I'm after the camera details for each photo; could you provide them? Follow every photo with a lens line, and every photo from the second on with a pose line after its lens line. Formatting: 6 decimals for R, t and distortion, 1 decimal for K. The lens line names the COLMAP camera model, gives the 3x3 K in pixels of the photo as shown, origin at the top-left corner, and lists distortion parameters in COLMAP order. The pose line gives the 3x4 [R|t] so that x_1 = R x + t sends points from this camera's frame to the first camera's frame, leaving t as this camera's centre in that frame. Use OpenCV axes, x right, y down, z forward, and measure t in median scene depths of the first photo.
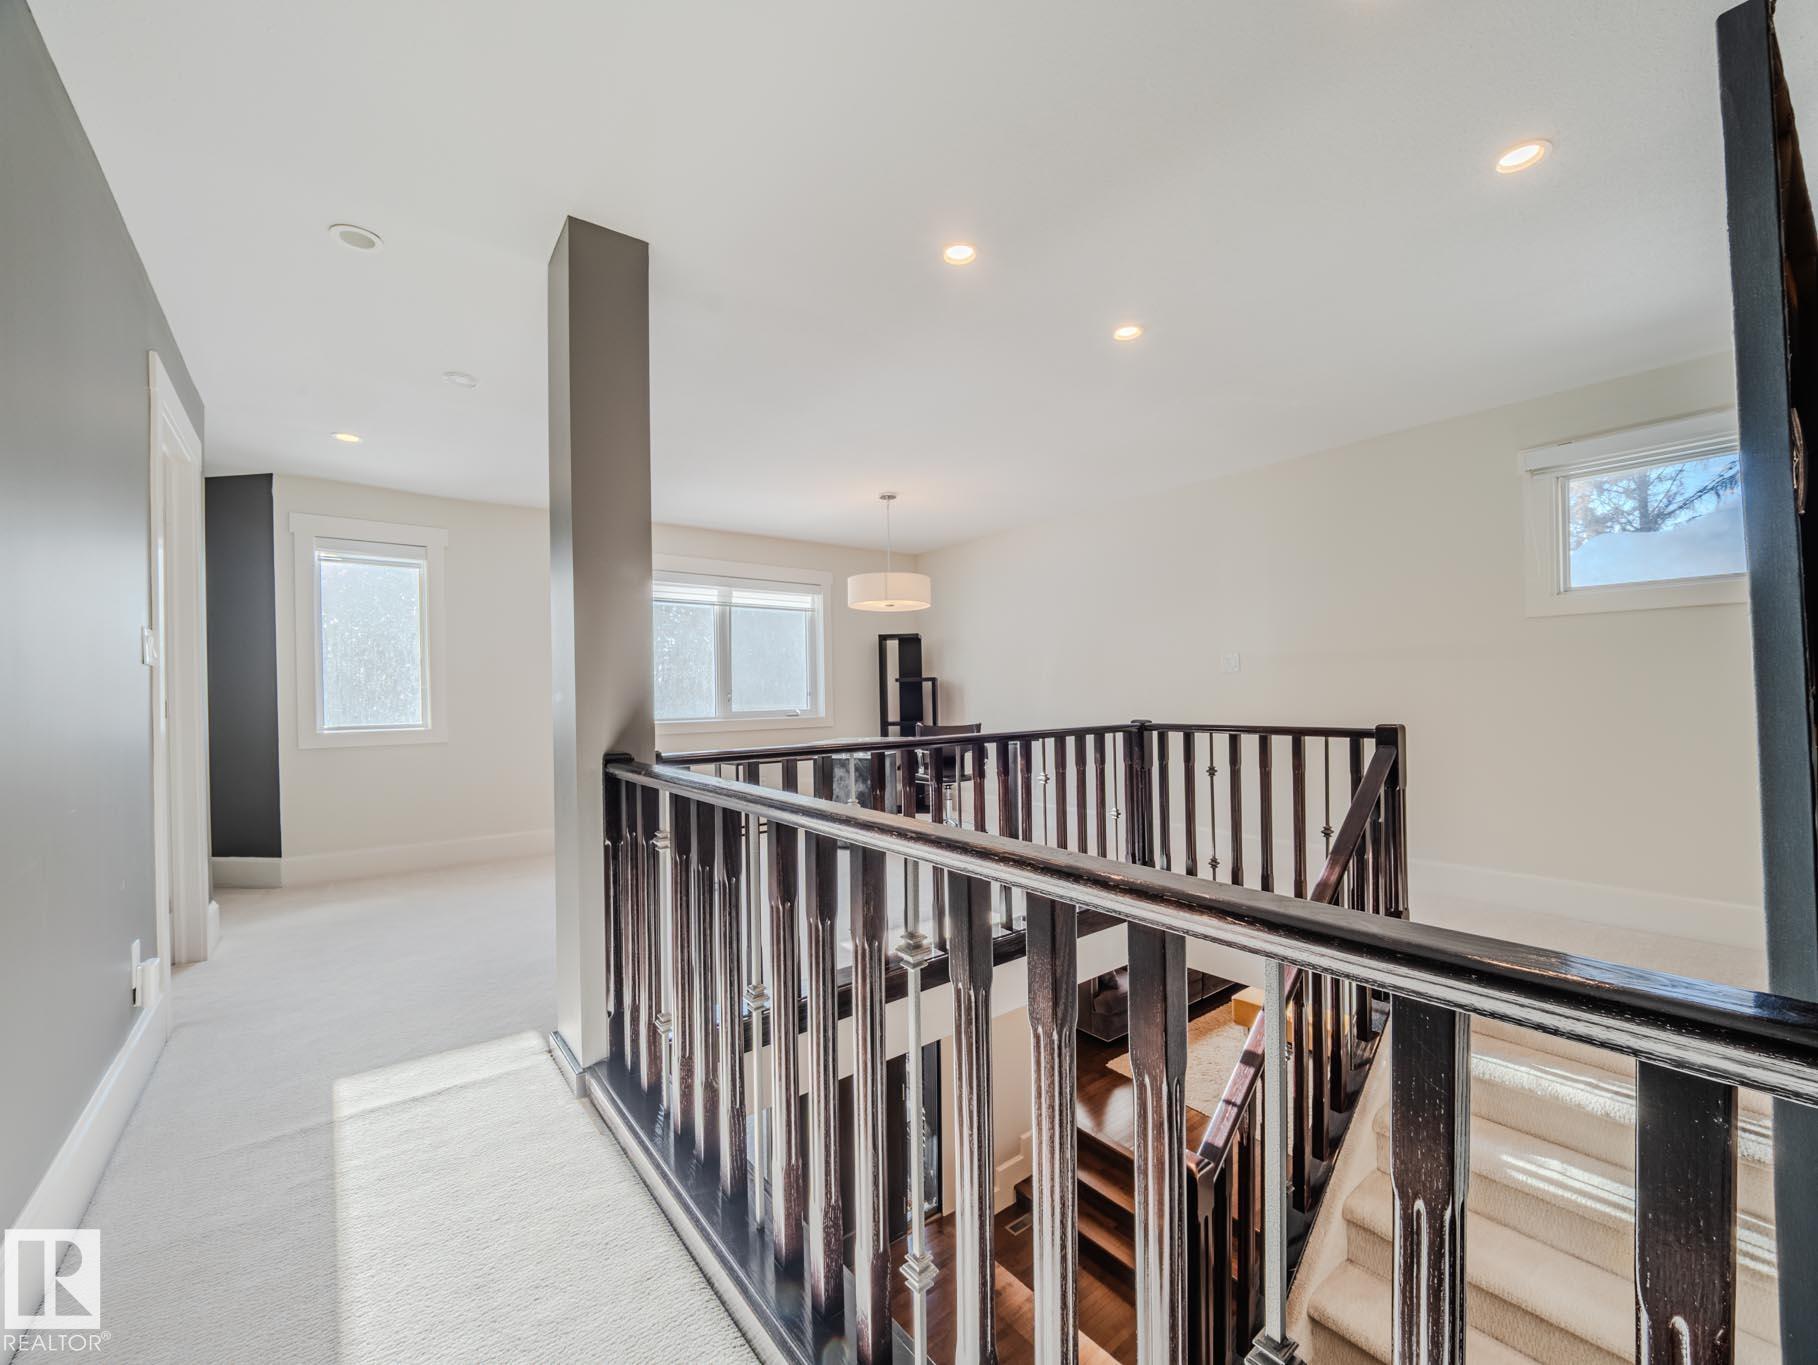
lens RADIAL K [[736.3, 0, 921.2], [0, 736.3, 697.3], [0, 0, 1]] dist [0.010948, -0.013512]
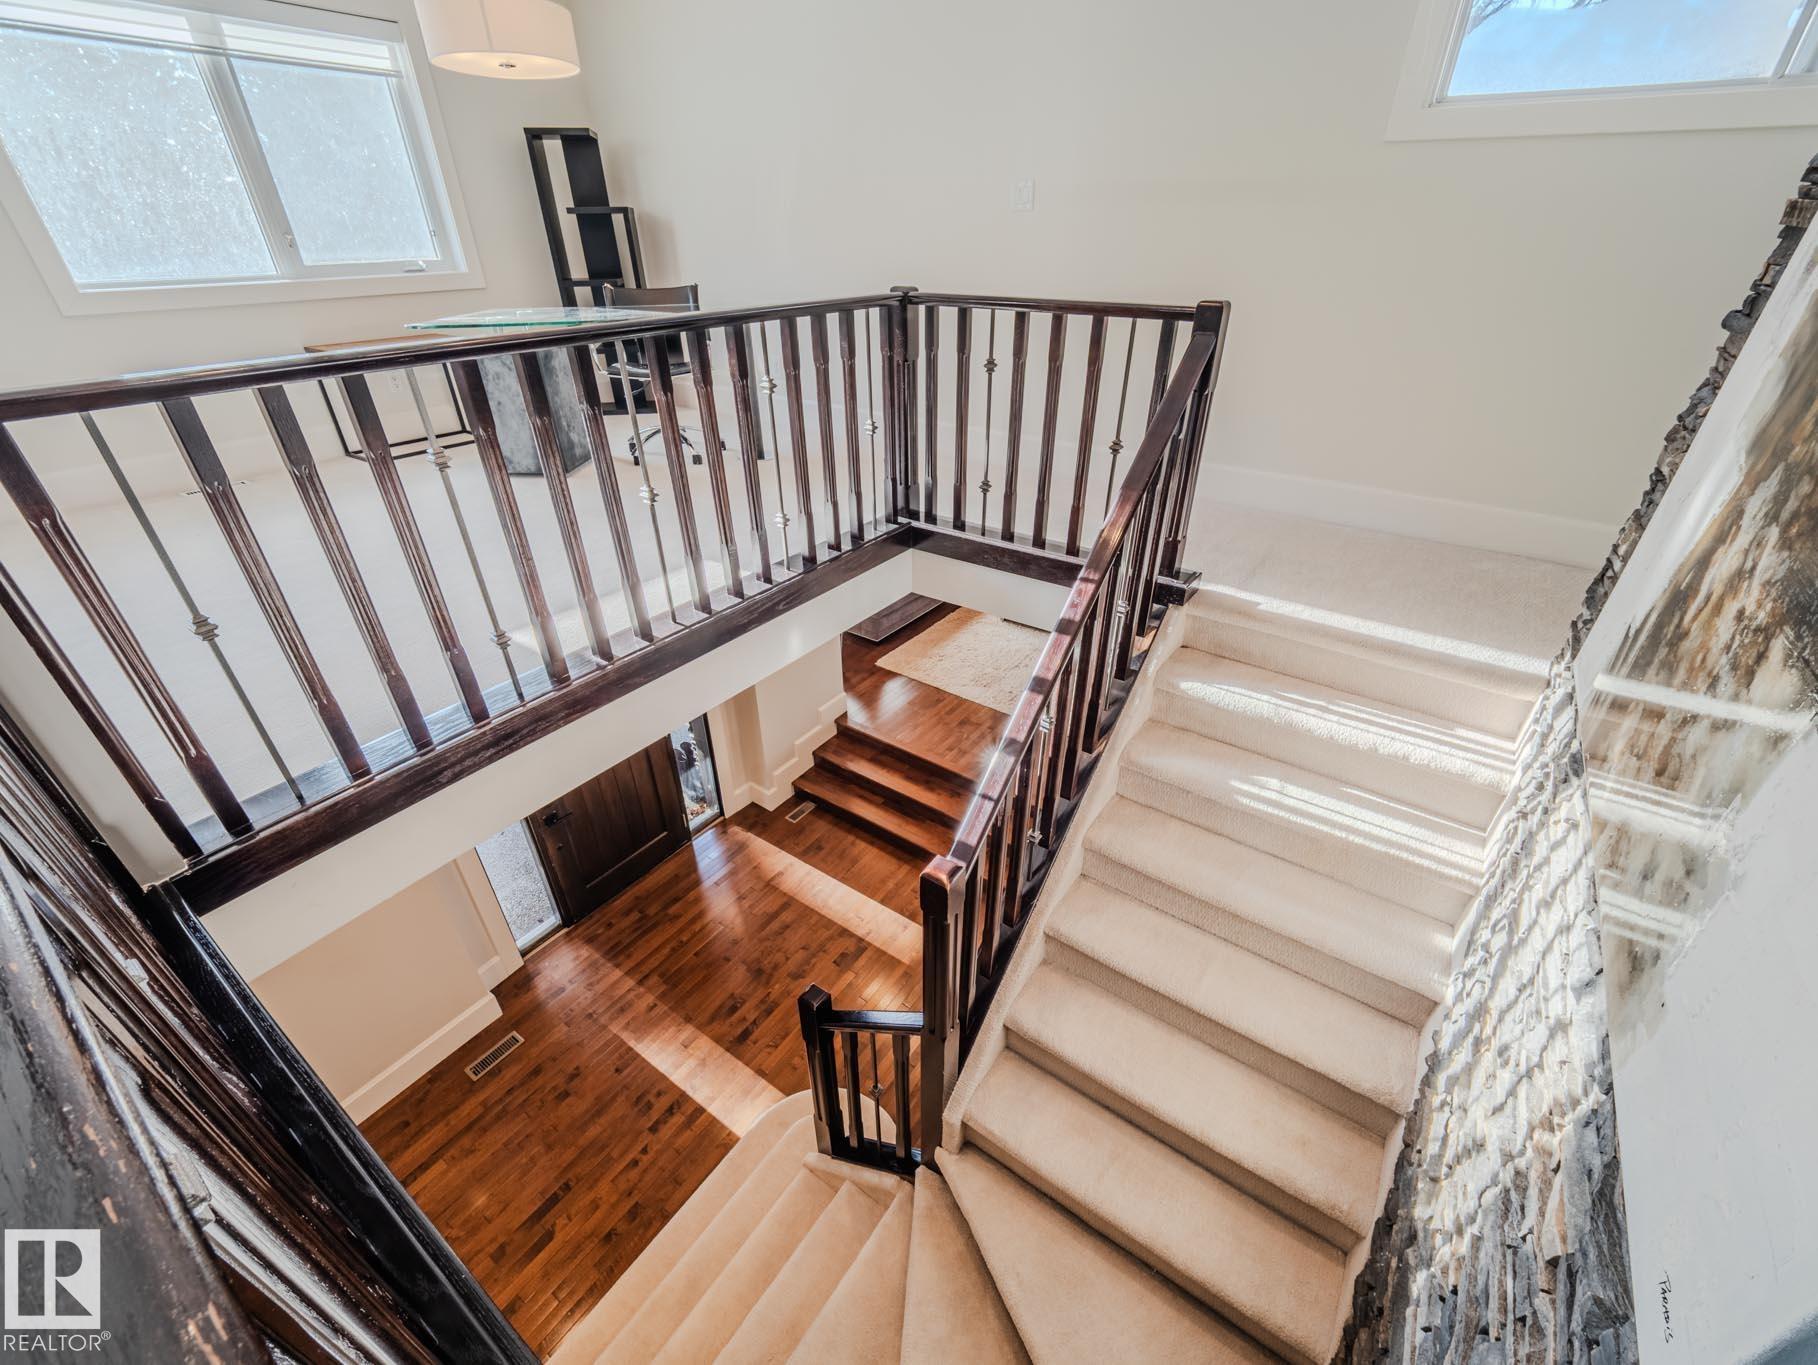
lens RADIAL K [[736.3, 0, 921.2], [0, 736.3, 697.3], [0, 0, 1]] dist [0.010948, -0.013512]
pose [[0.957631, -0.139074, 0.252193, 0.077975], [-0.015289, 0.849892, 0.526736, -0.009201], [-0.287592, -0.508274, 0.811756, 0.207752]]
